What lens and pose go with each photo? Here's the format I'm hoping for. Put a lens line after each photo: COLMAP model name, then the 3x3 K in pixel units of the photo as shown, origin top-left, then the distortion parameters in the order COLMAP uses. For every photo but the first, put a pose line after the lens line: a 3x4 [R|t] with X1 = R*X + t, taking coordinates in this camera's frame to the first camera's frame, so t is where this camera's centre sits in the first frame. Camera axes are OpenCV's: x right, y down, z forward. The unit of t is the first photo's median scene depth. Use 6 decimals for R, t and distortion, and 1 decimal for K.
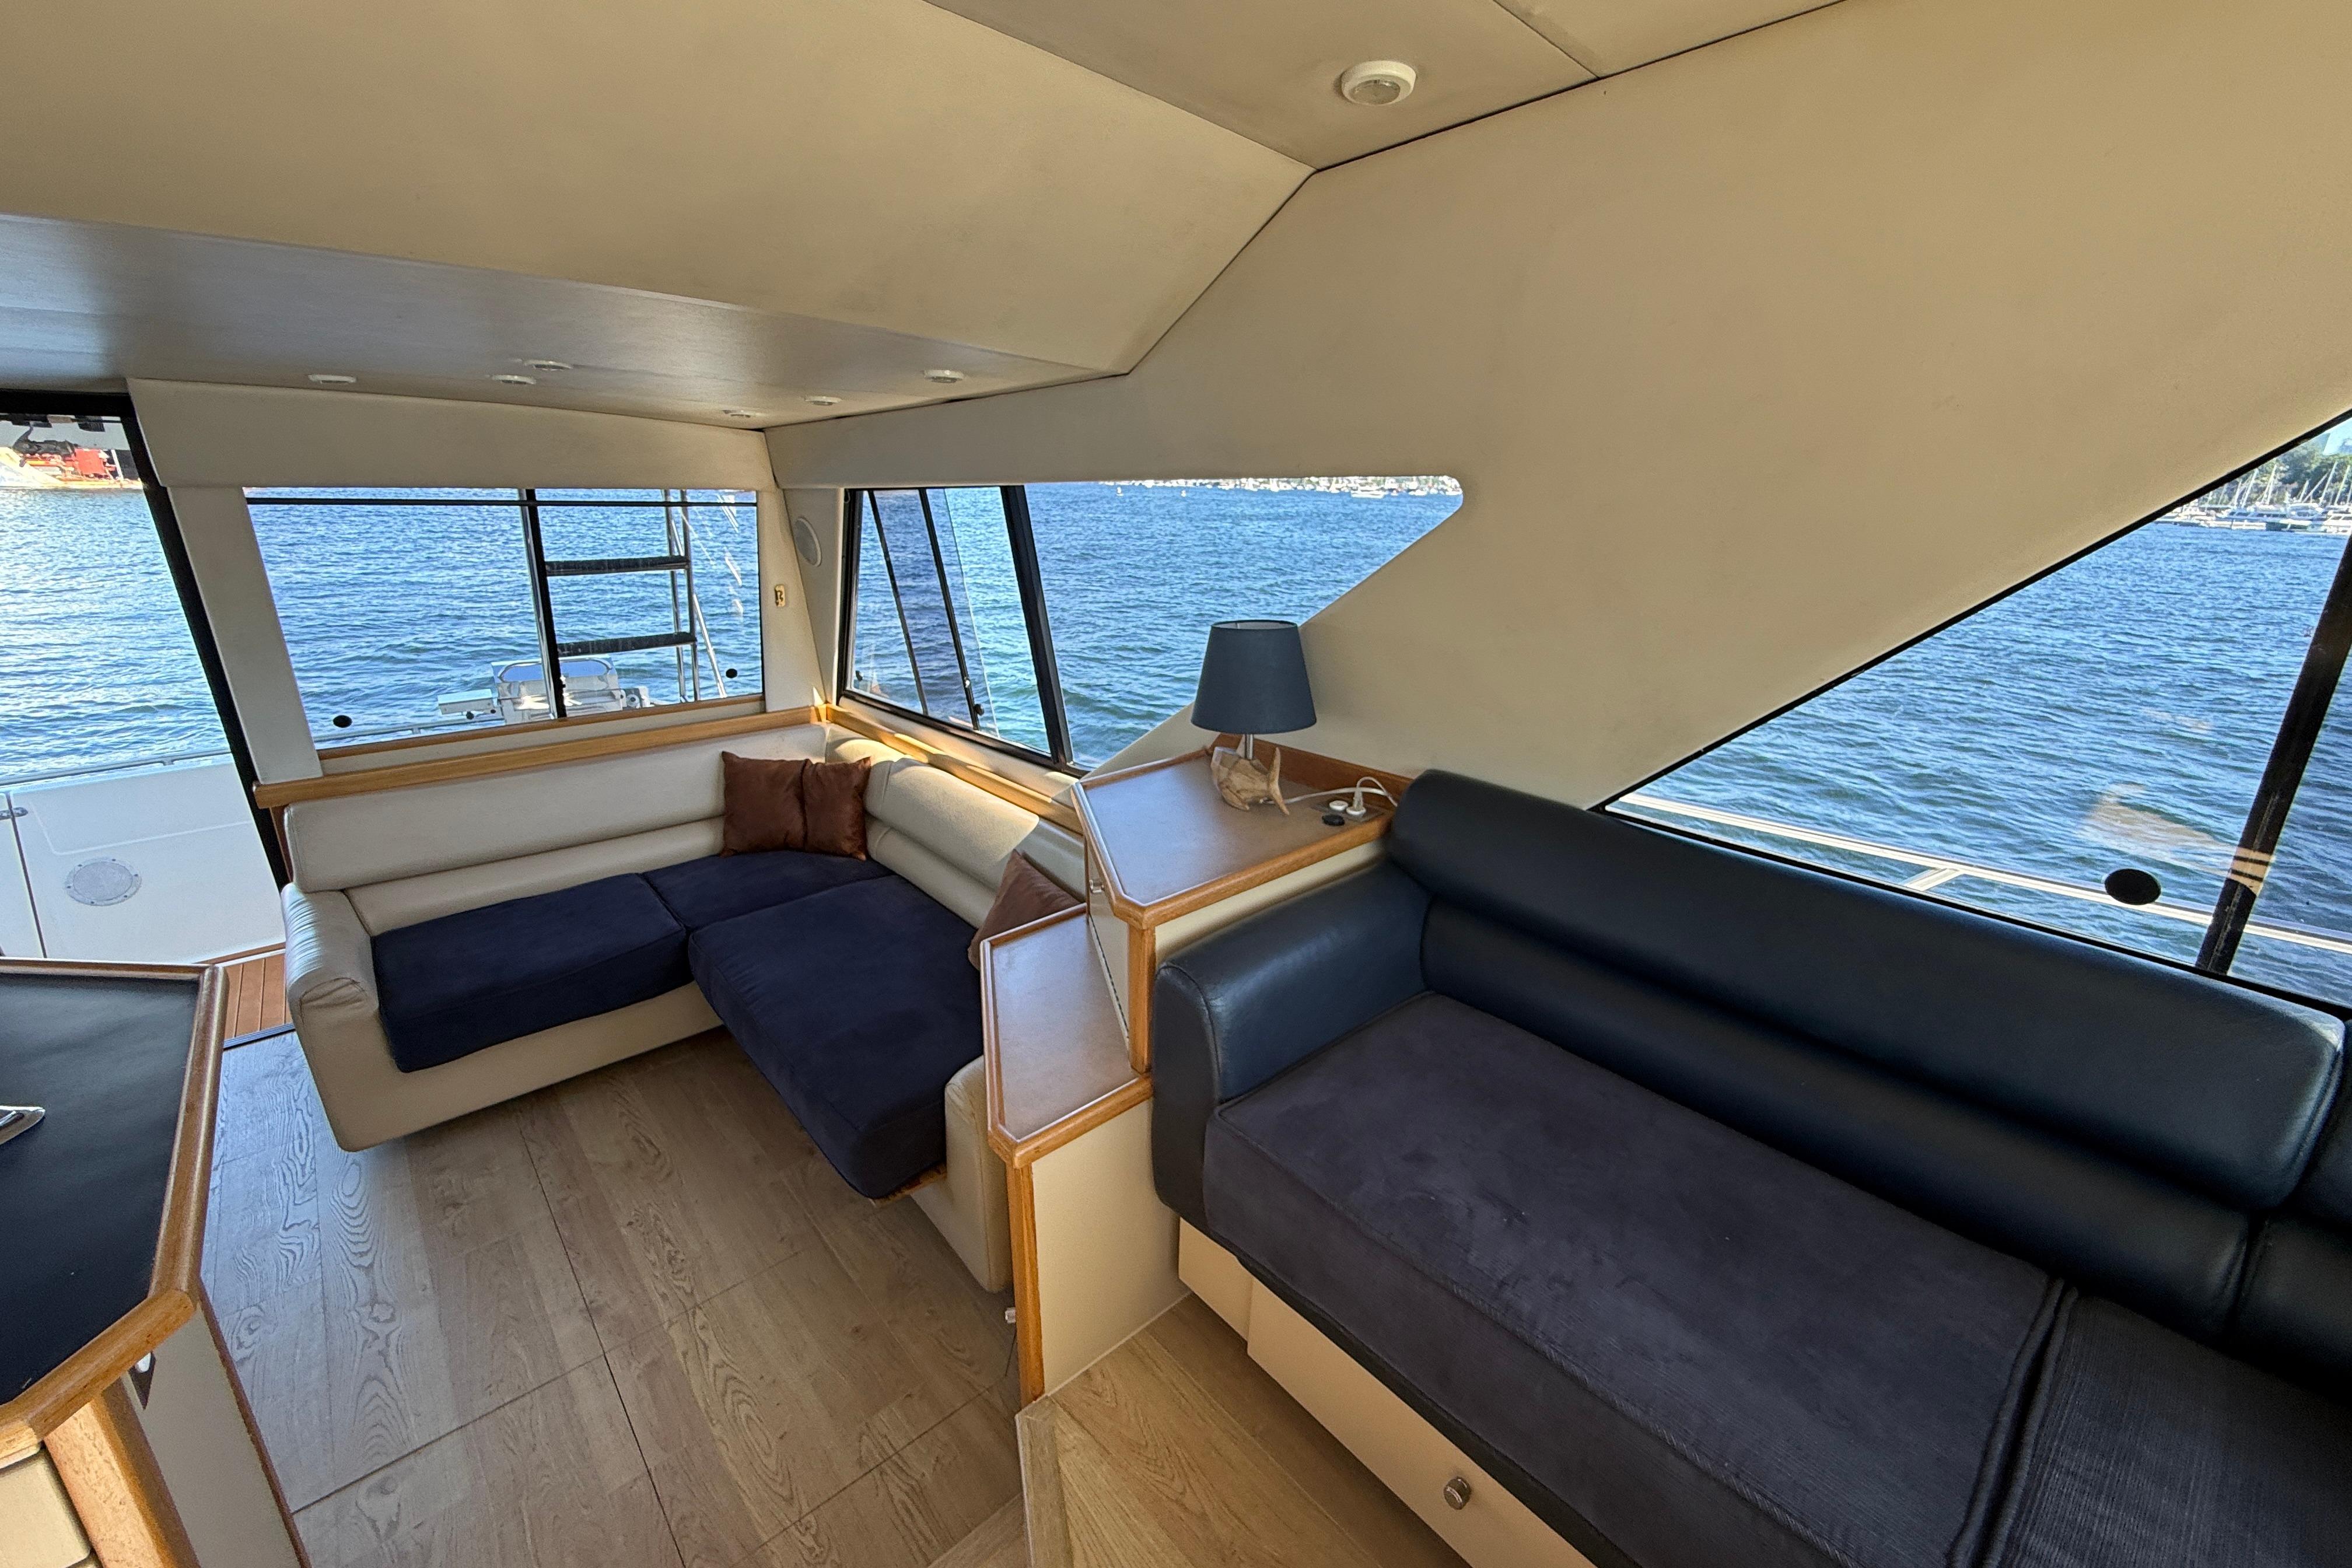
lens RADIAL K [[948.4, 0, 1176.0], [0, 948.4, 784.0], [0, 0, 1]] dist [0.002130, 0.000033]
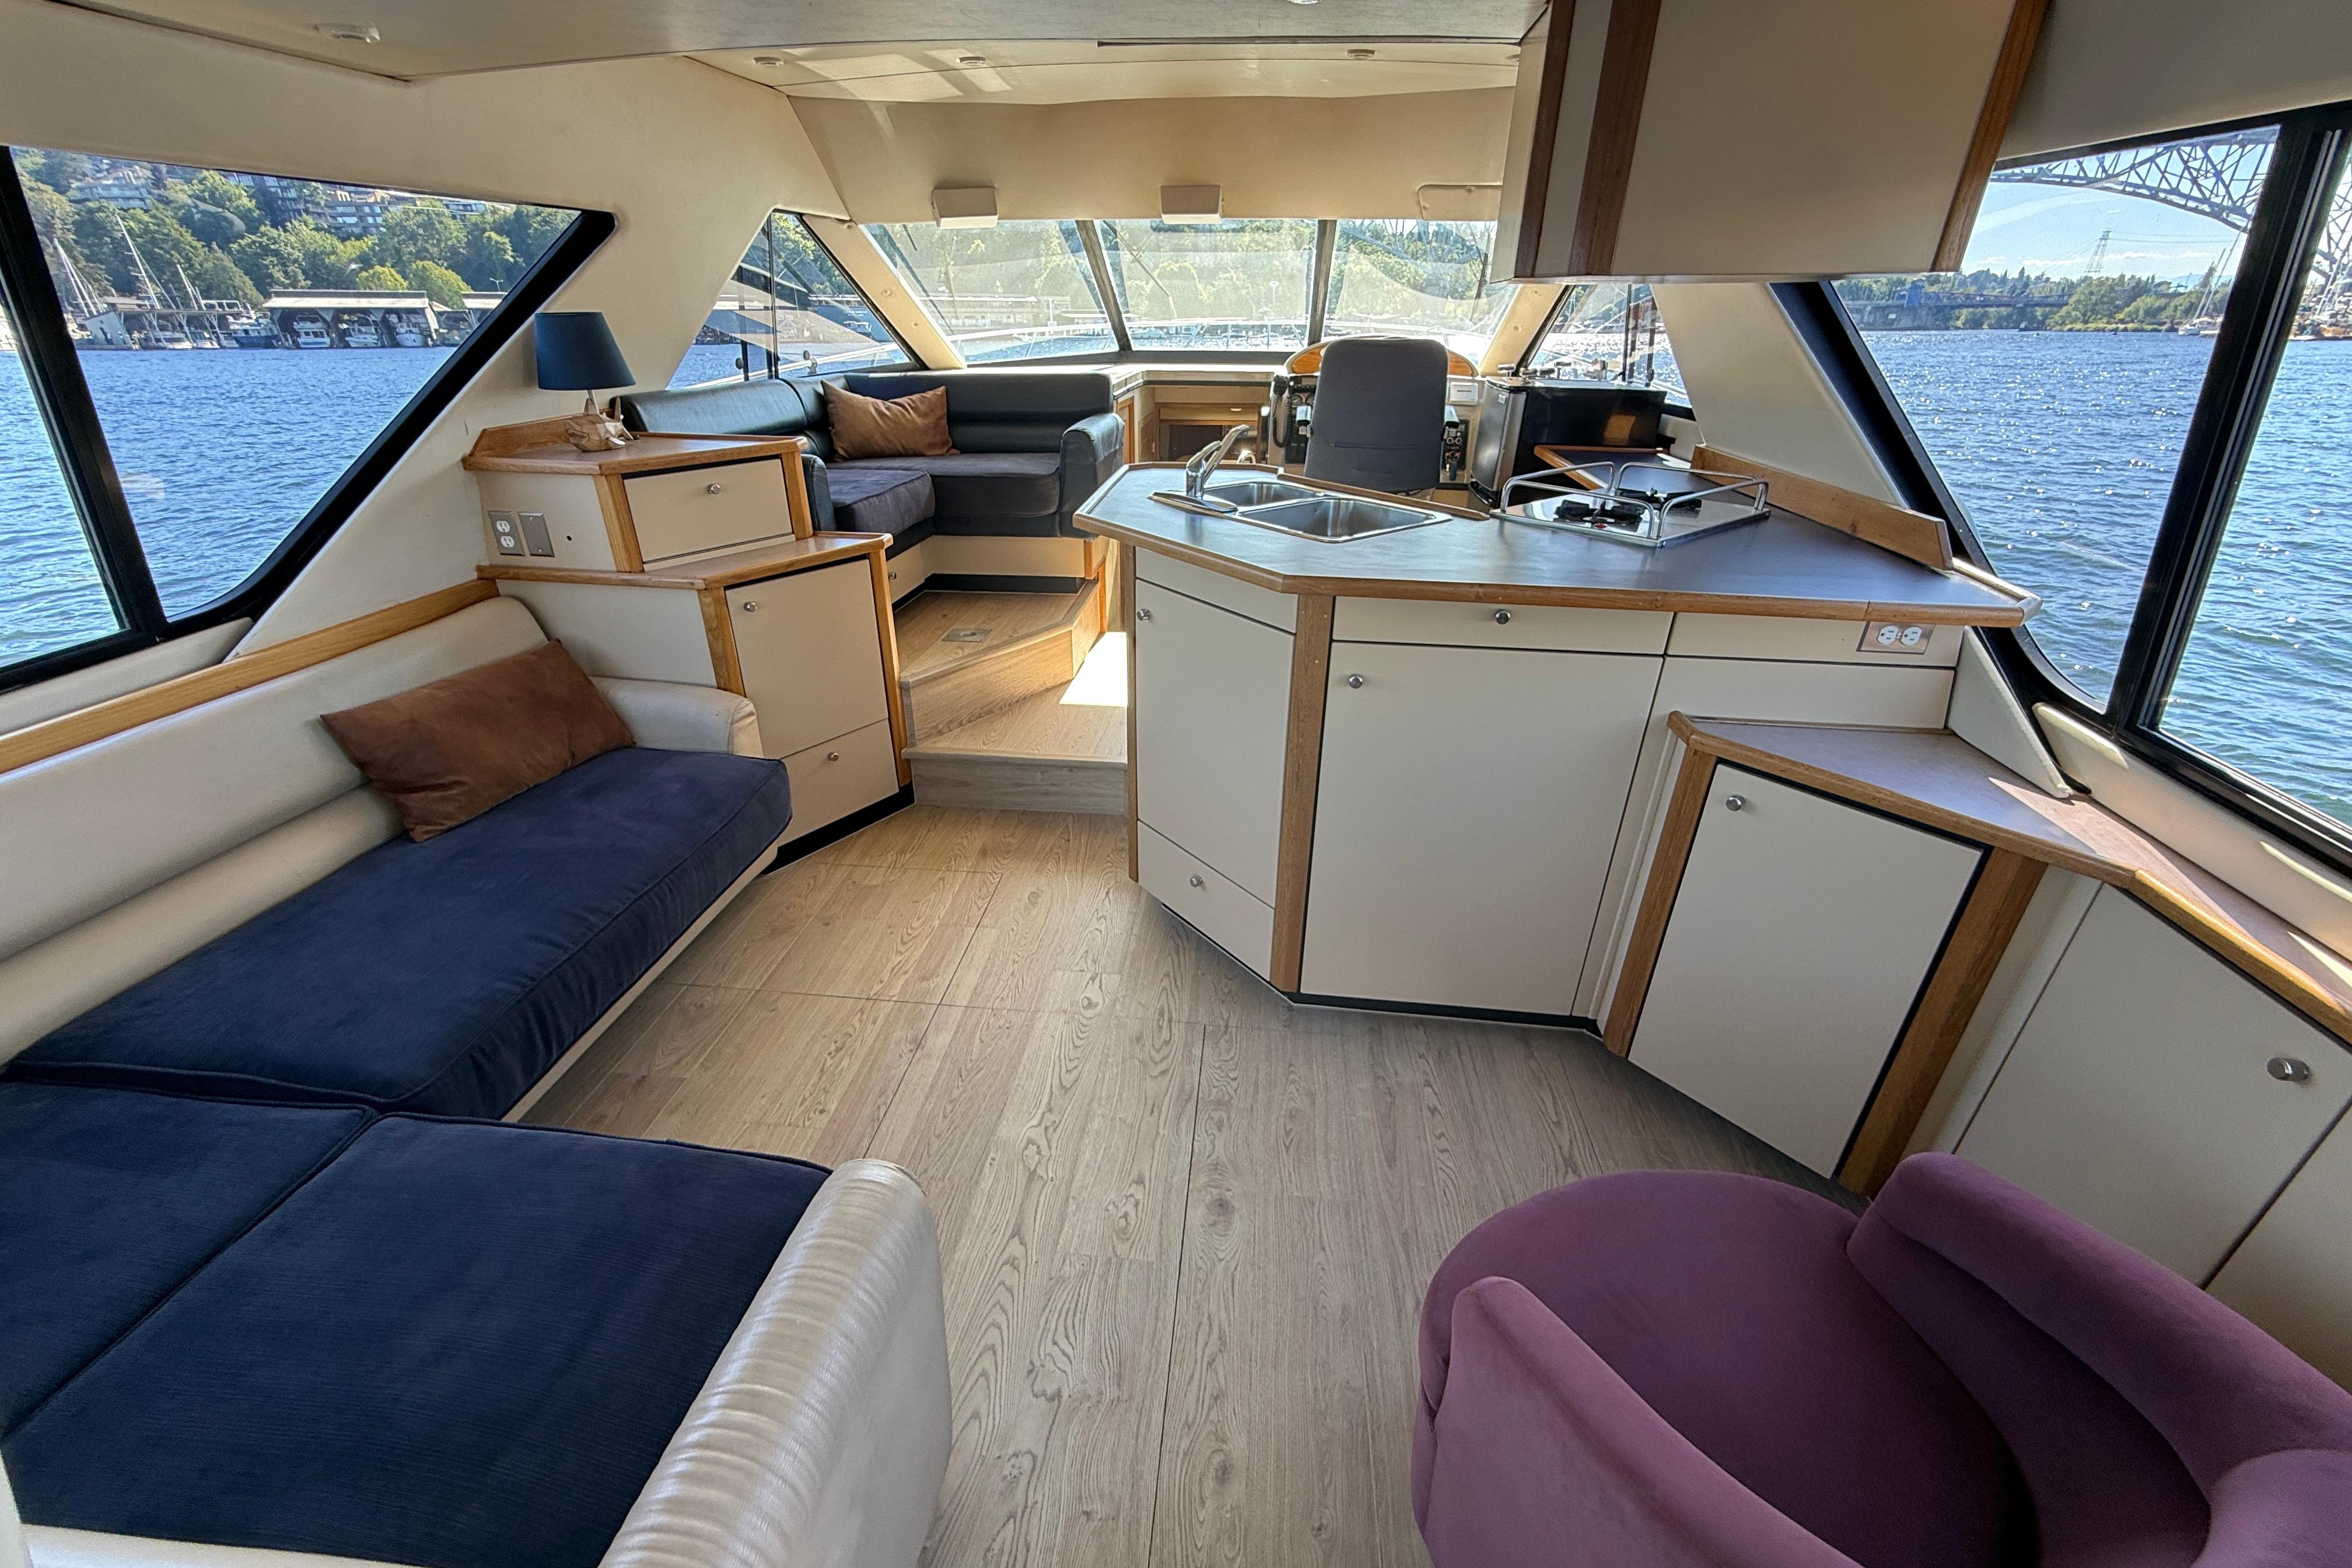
lens RADIAL K [[934.5, 0, 1159.5], [0, 934.5, 785.8], [0, 0, 1]] dist [-0.002822, 0.000266]
pose [[-0.660591, -0.349974, 0.664182, -1.108871], [0.212898, 0.761050, 0.612762, -0.193974], [-0.719926, 0.546188, -0.428234, 0.878516]]
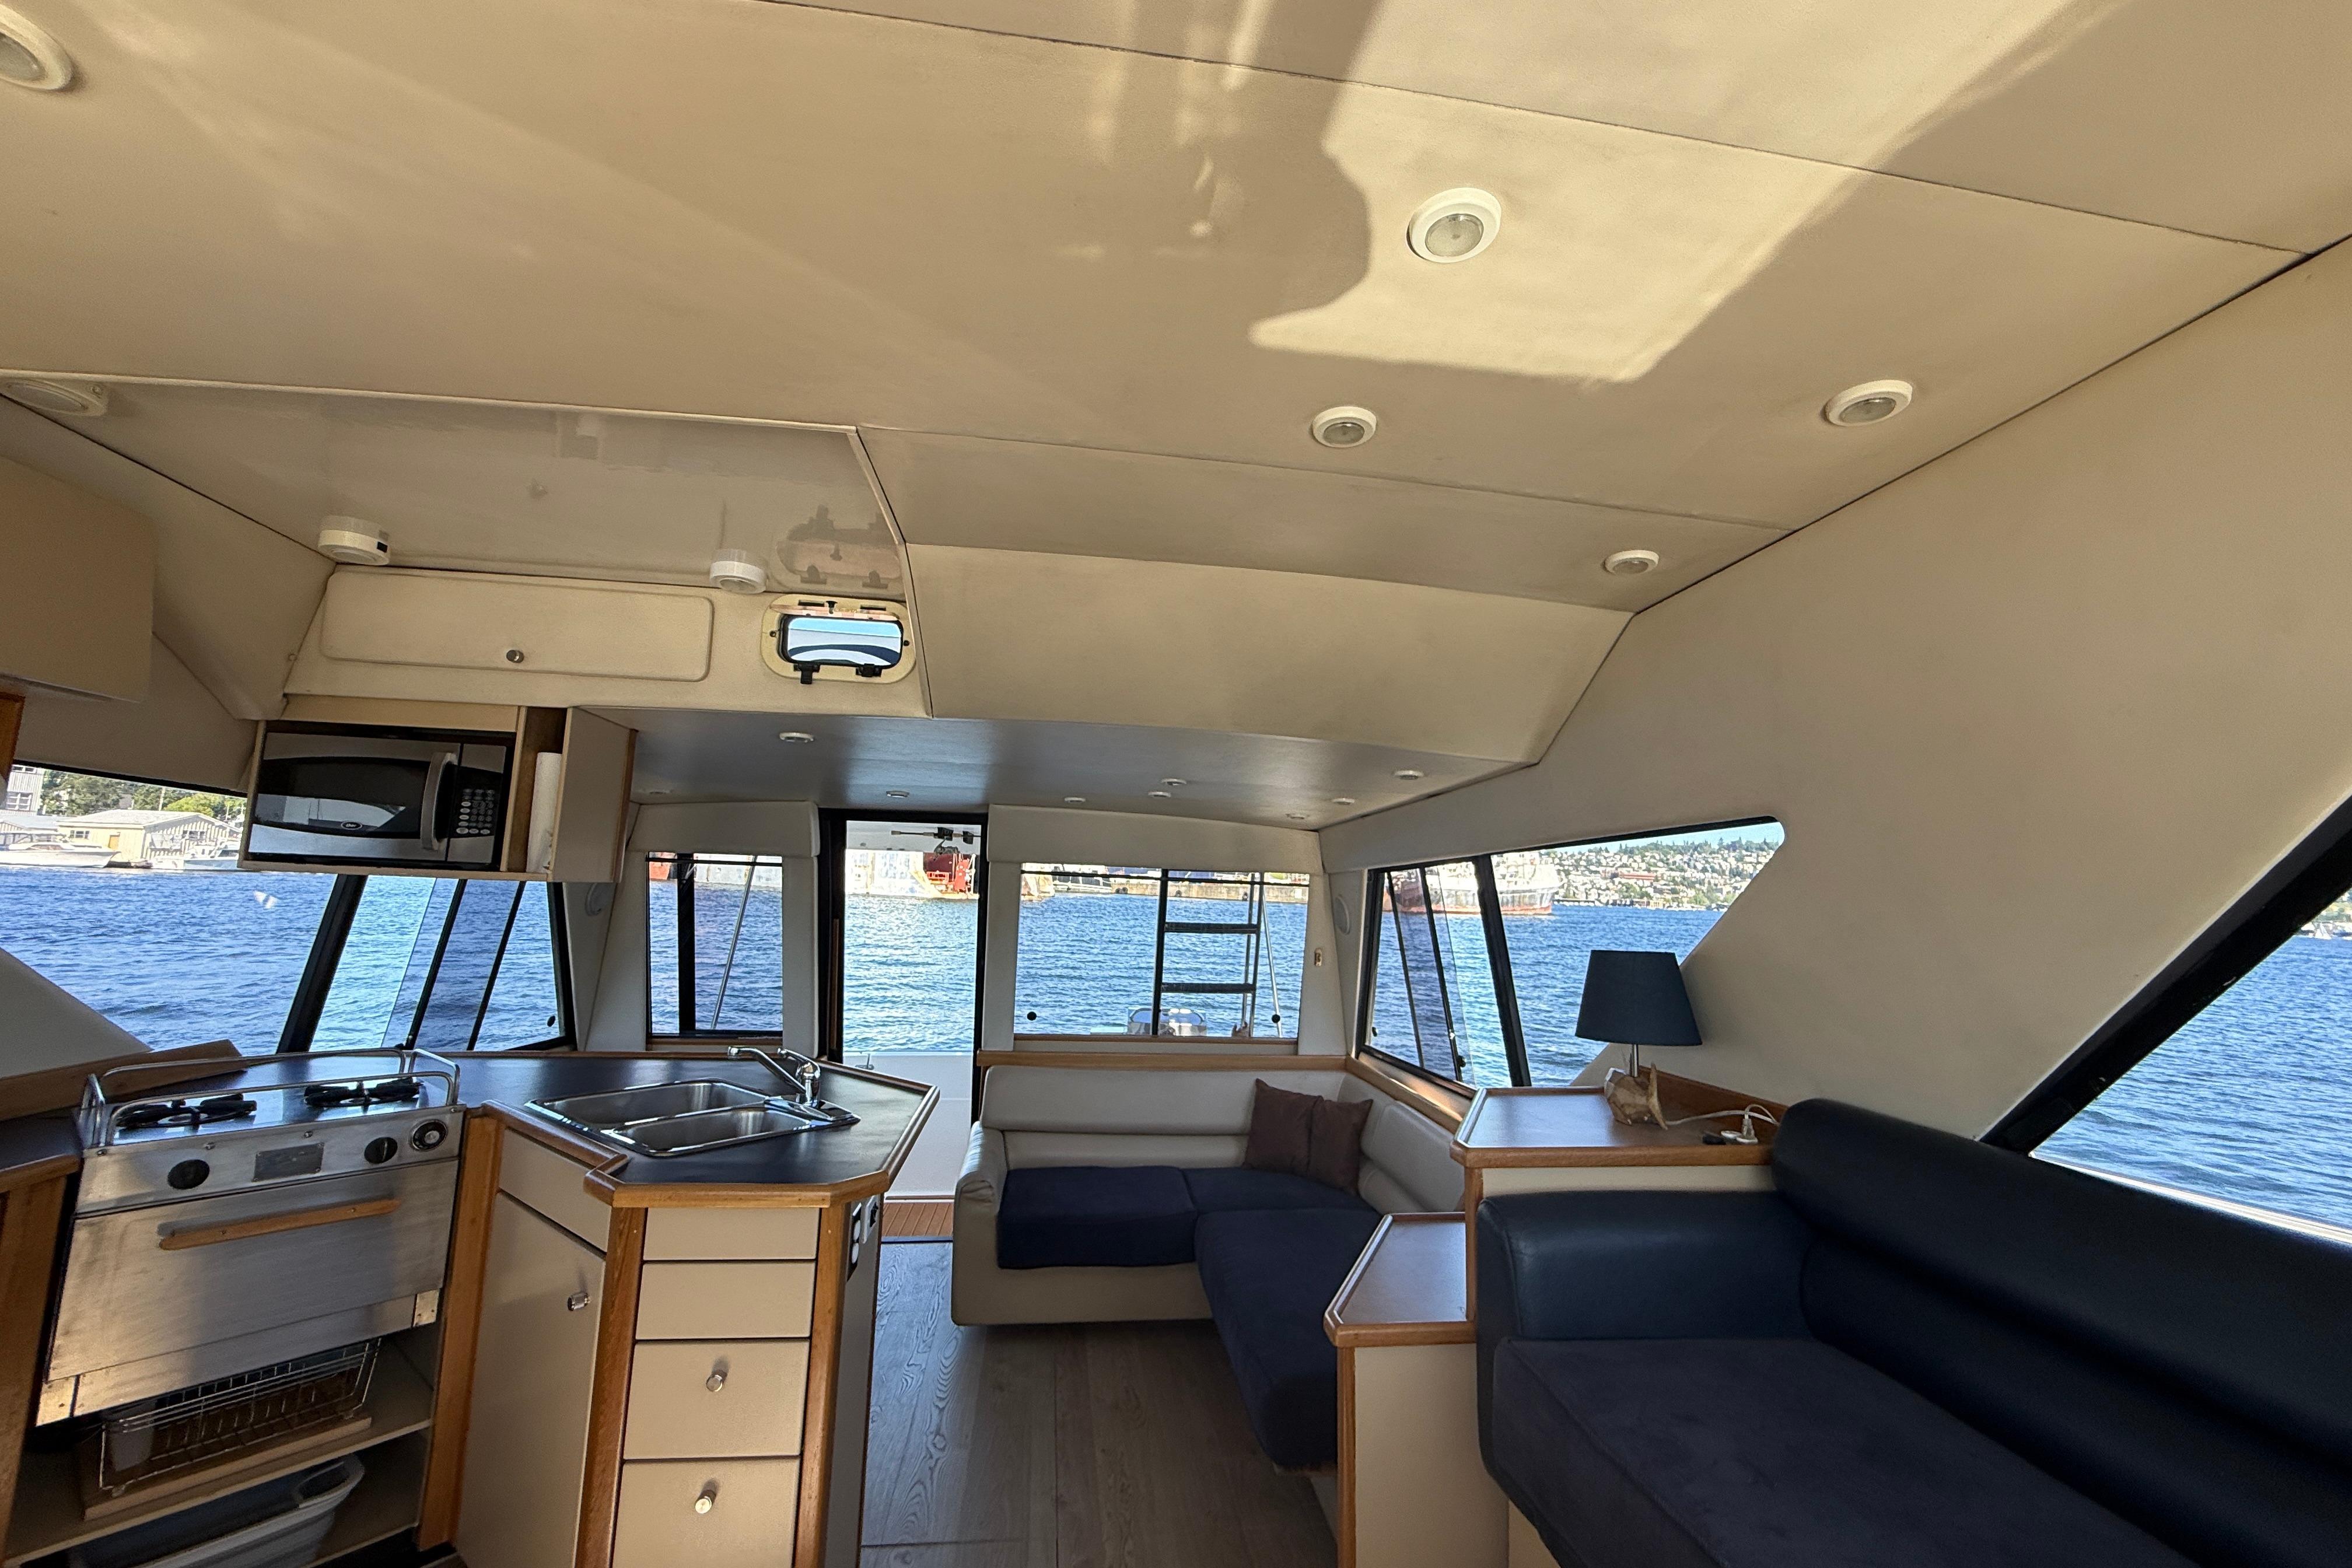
lens RADIAL K [[948.4, 0, 1176.0], [0, 948.4, 784.0], [0, 0, 1]] dist [0.002130, 0.000033]
pose [[0.824717, -0.049620, -0.563365, 0.181798], [-0.194746, 0.910304, -0.365269, 0.111607], [0.530958, 0.410957, 0.741079, -0.145774]]
